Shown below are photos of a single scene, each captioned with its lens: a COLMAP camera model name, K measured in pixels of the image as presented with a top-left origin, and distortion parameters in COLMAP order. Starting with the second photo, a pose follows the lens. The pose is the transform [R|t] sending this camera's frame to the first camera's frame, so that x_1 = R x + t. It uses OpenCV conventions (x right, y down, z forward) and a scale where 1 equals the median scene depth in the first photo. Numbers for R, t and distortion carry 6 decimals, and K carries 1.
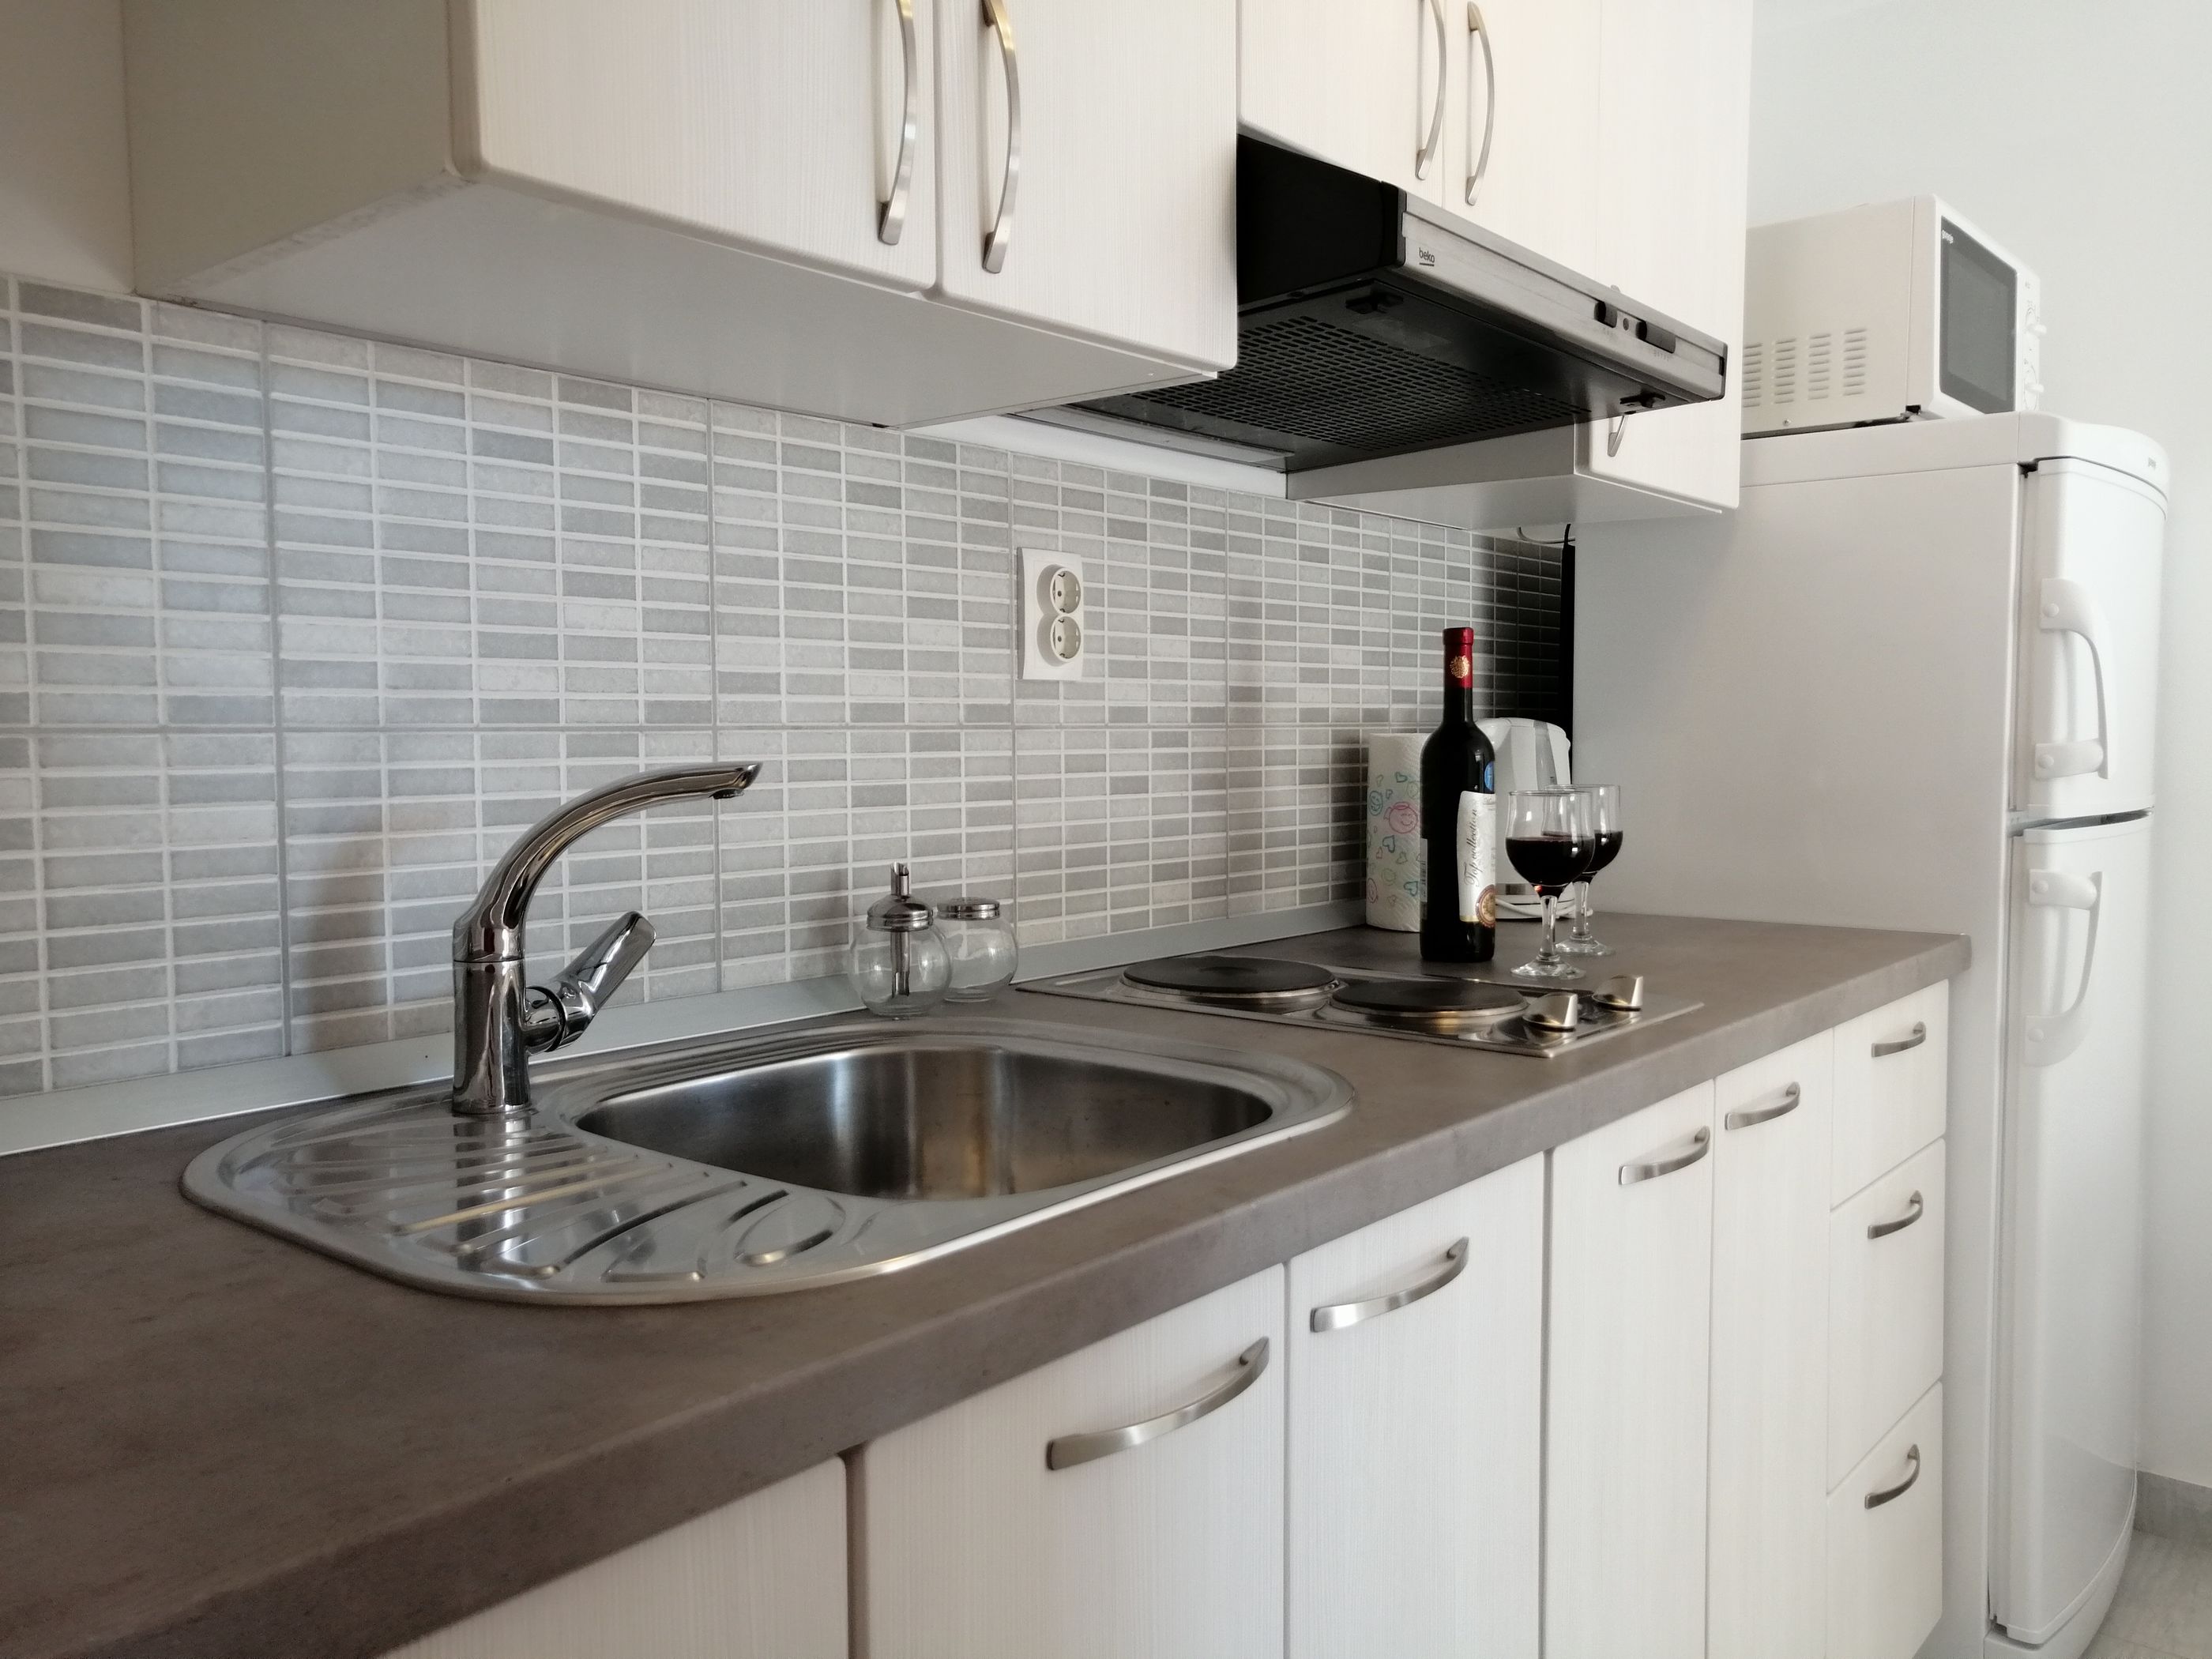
lens RADIAL K [[1723.1, 0, 1111.5], [0, 1723.1, 844.4], [0, 0, 1]] dist [-0.013024, 0.040898]
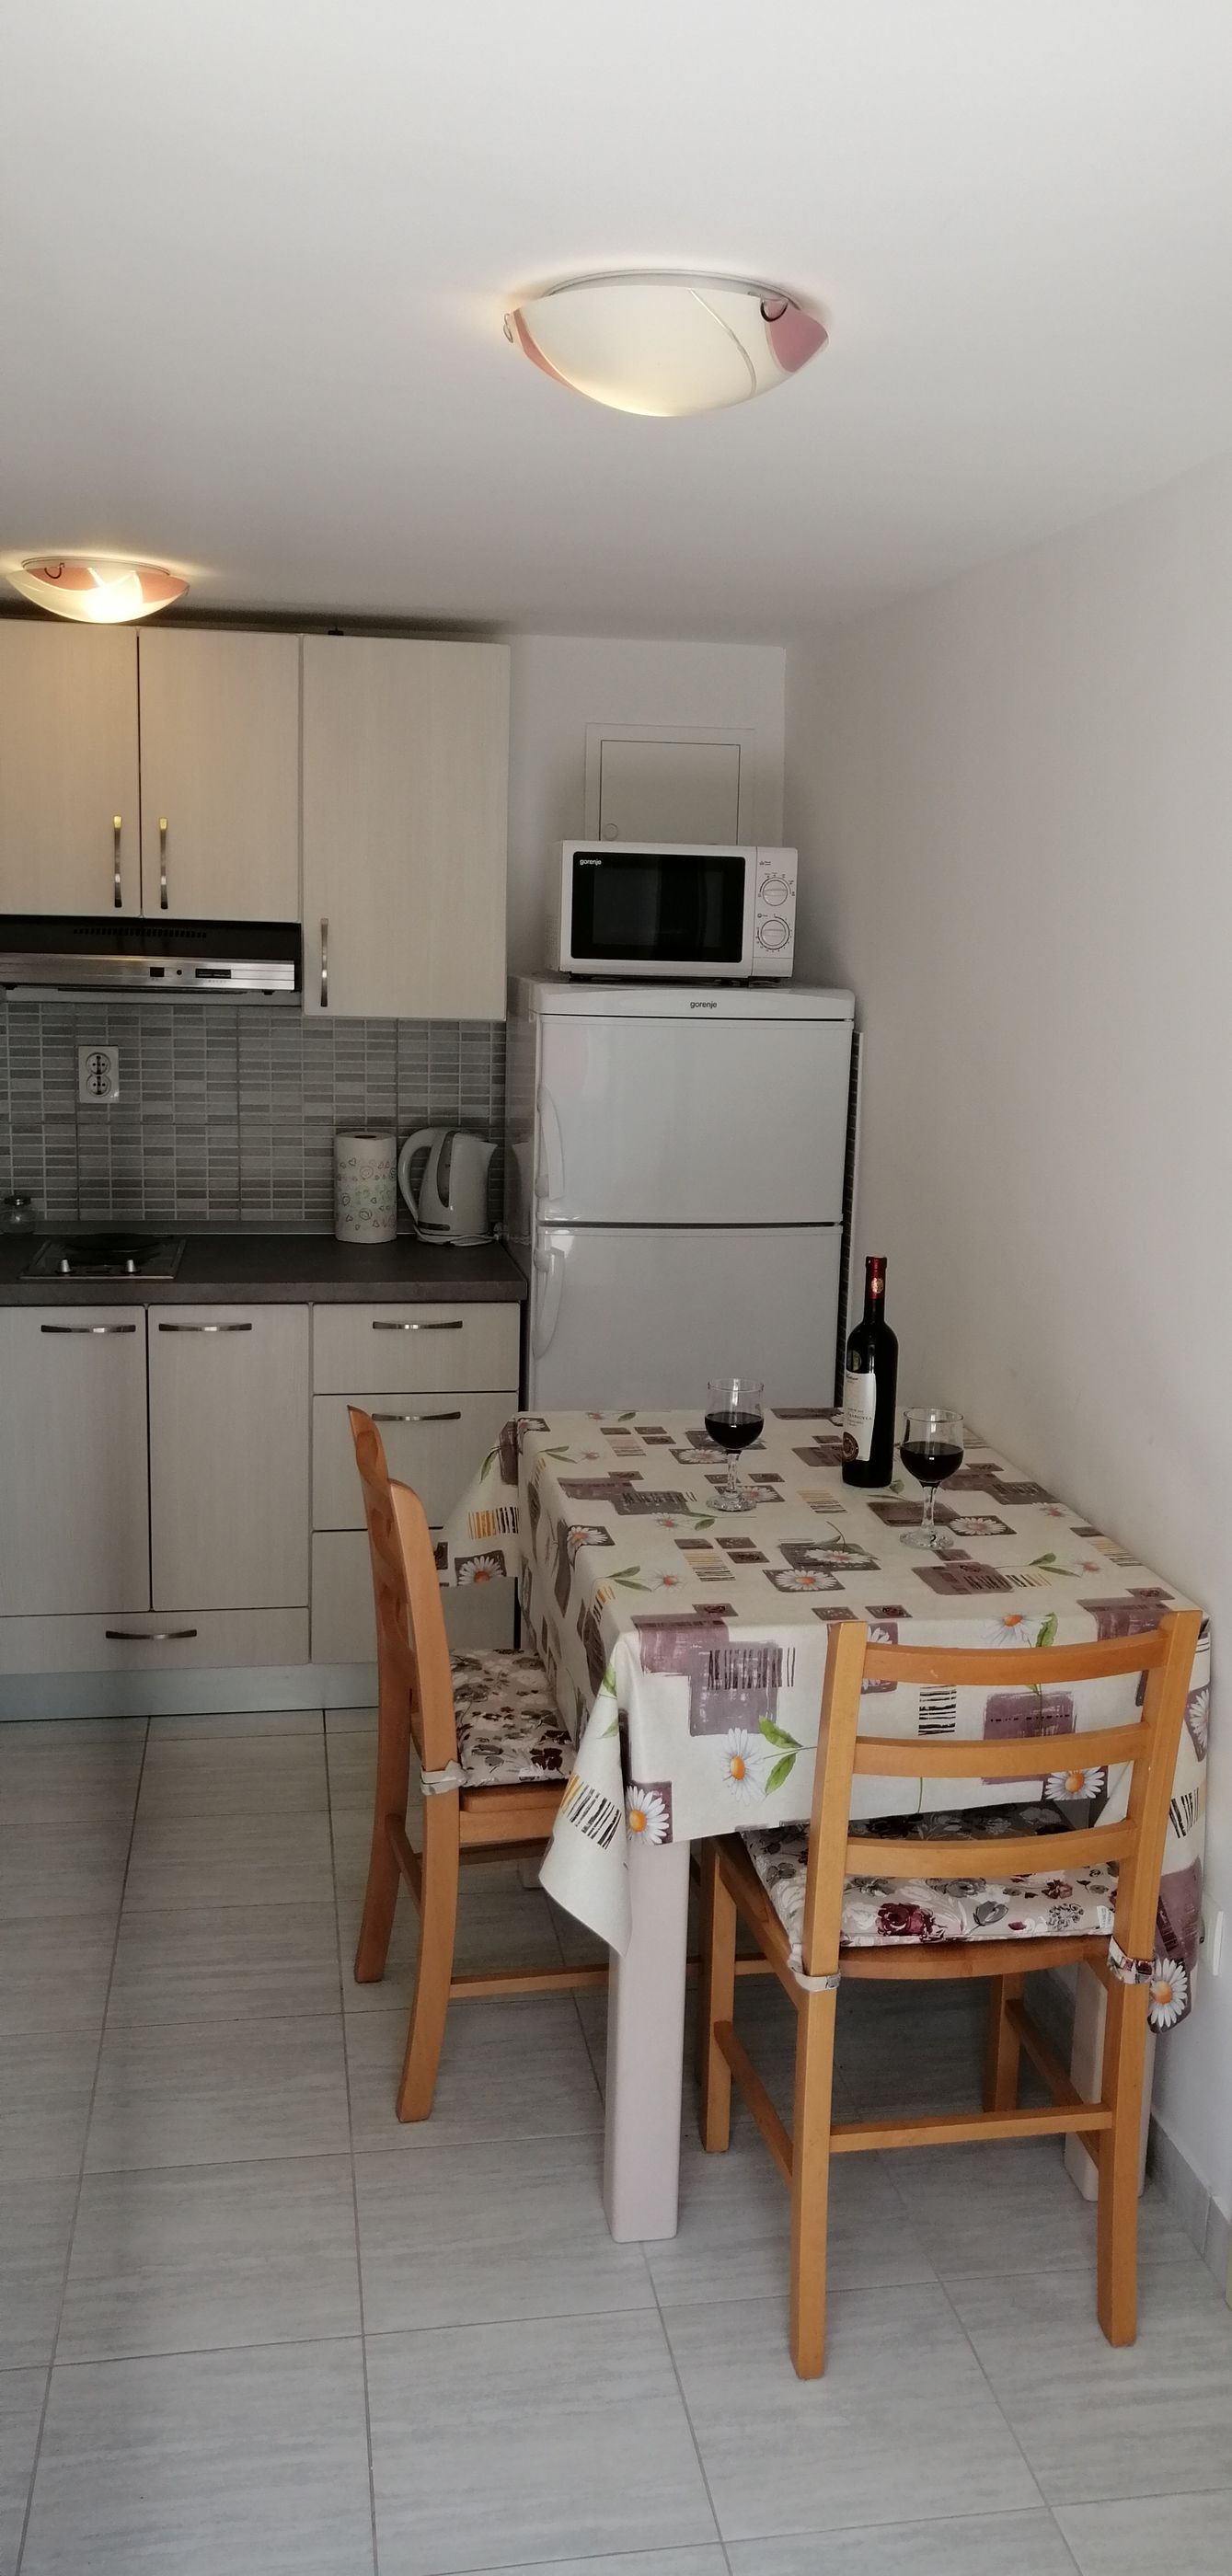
lens RADIAL K [[1964.9, 0, 627.5], [0, 1964.9, 1287.2], [0, 0, 1]] dist [0.017368, -0.015520]
pose [[0.758576, 0.138988, -0.636588, 2.361687], [-0.071321, 0.988826, 0.130905, -0.265974], [0.647669, -0.053899, 0.760013, -0.569526]]
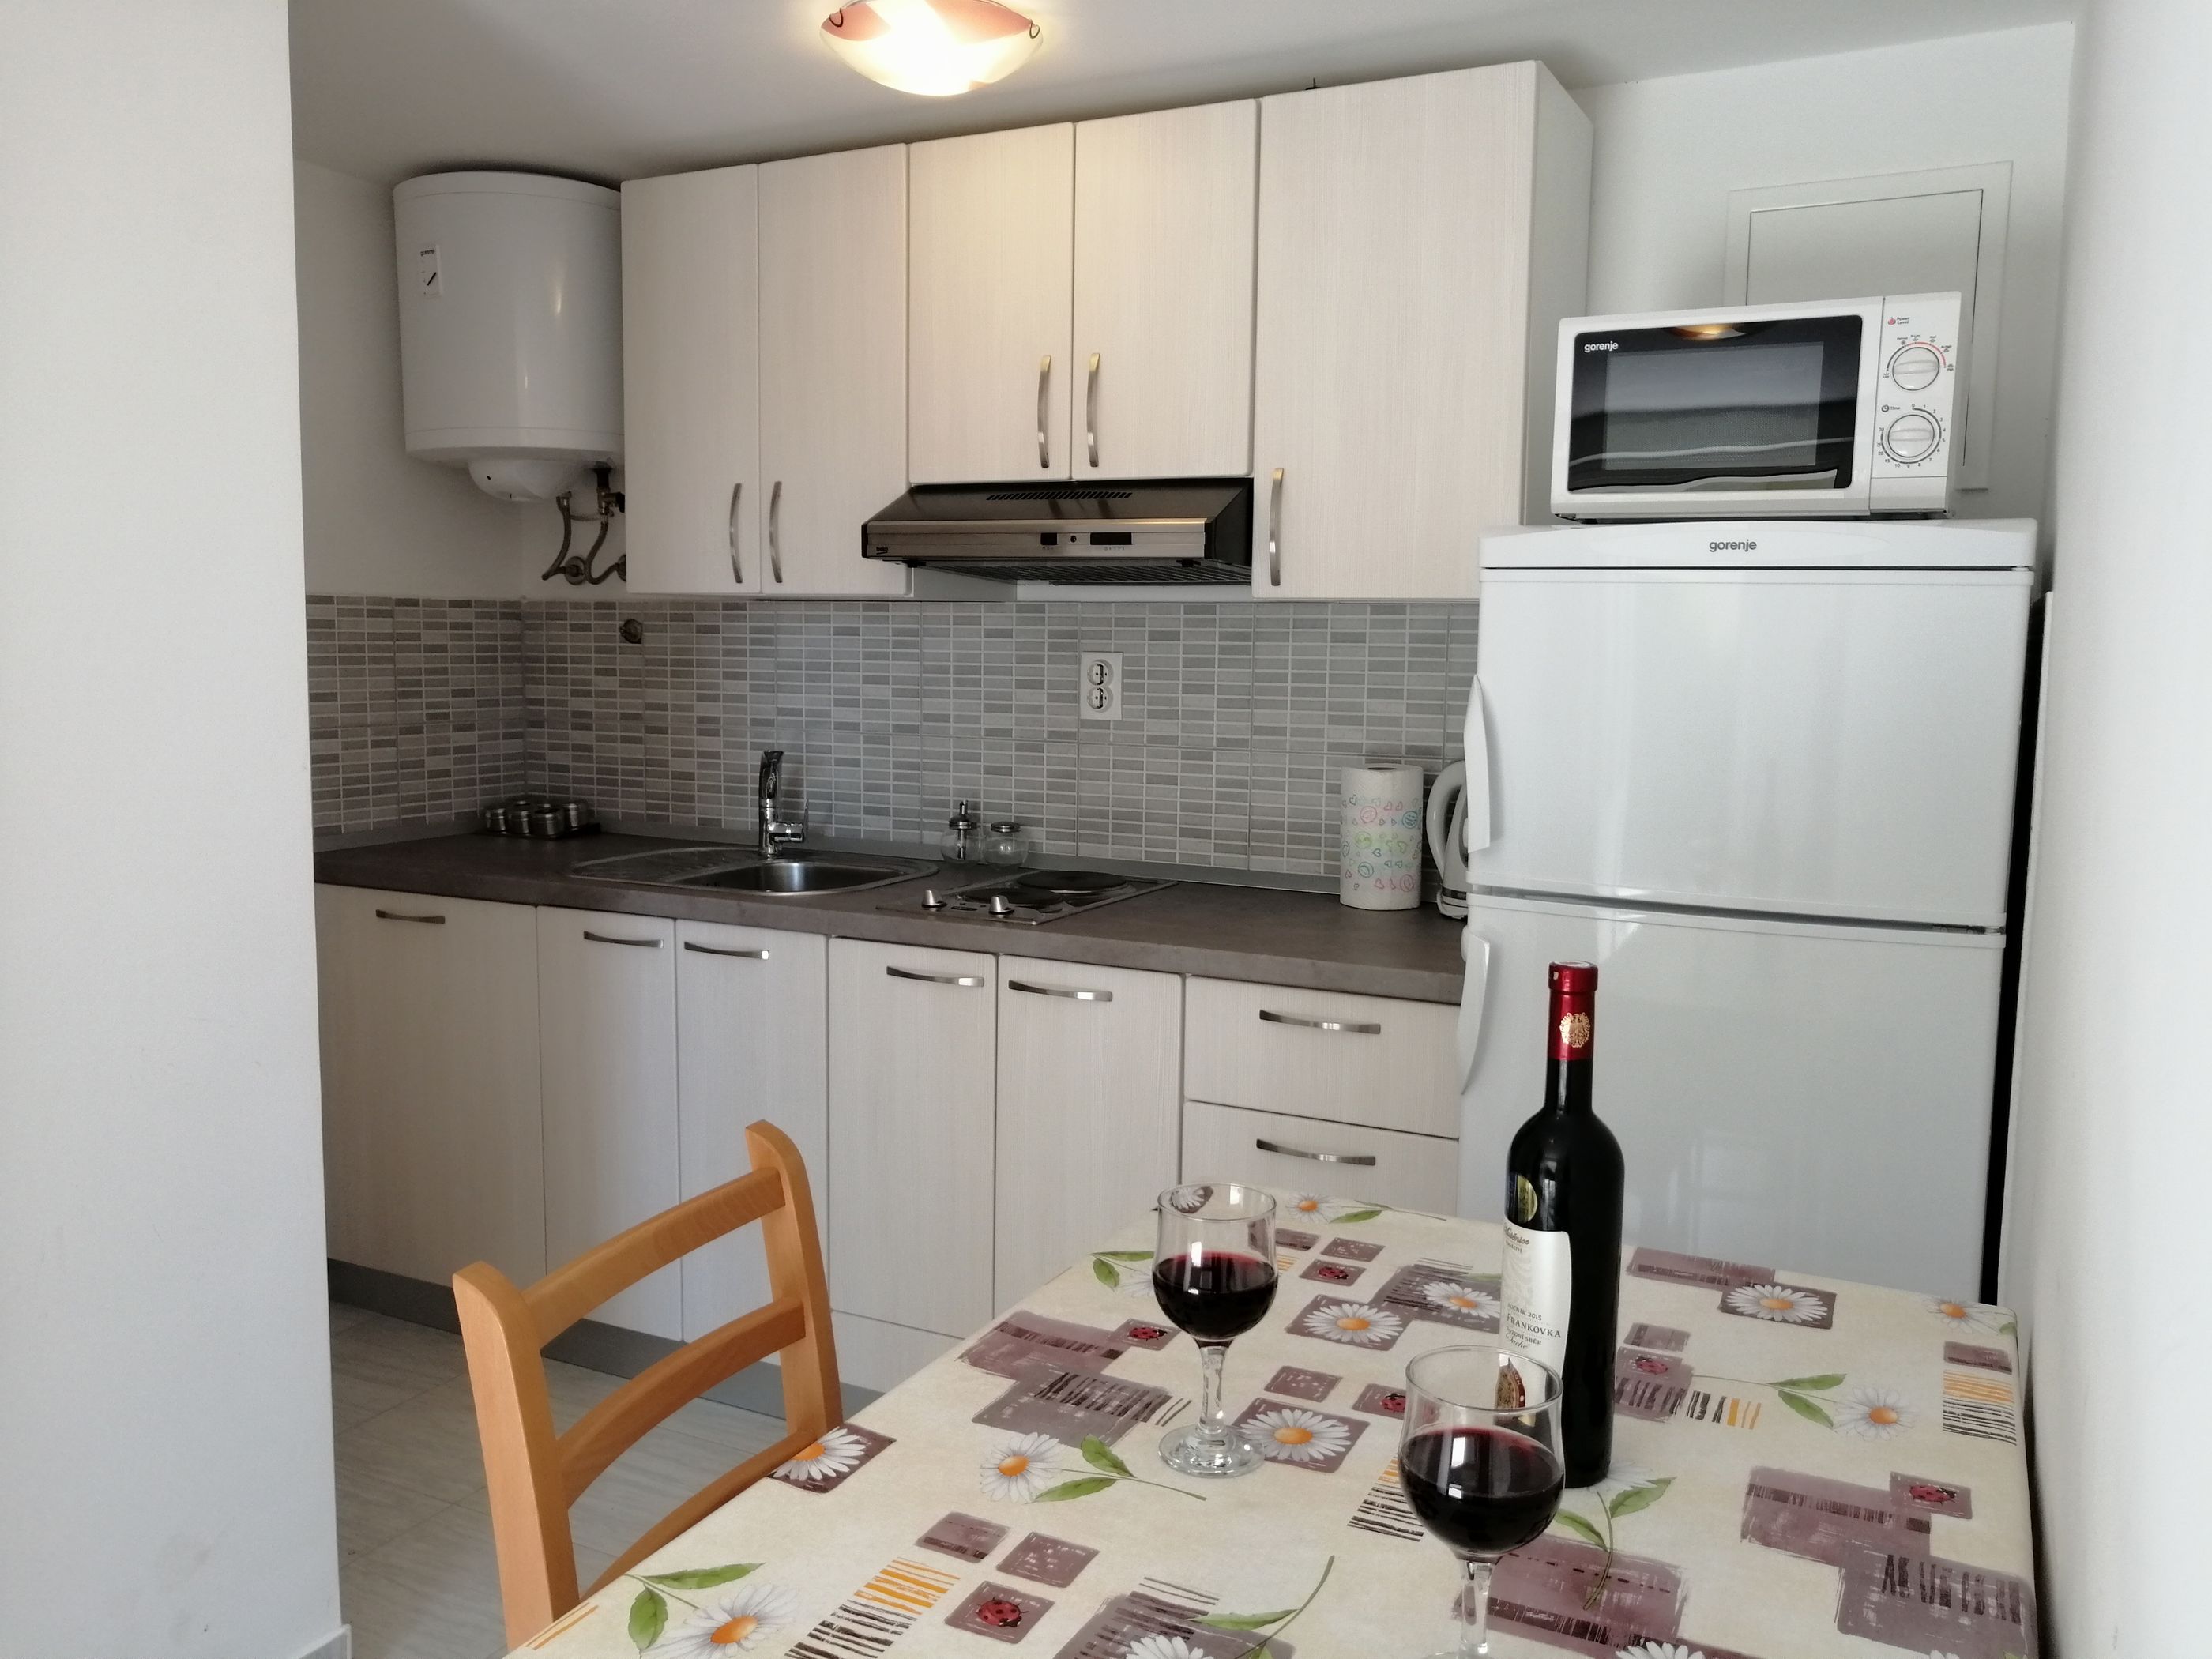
lens RADIAL K [[1723.1, 0, 1119.5], [0, 1723.1, 823.0], [0, 0, 1]] dist [-0.013024, 0.040898]
pose [[0.234579, 0.110168, -0.965834, 1.995592], [-0.081850, 0.992268, 0.093303, -0.176383], [0.968645, 0.057167, 0.241782, 0.617118]]
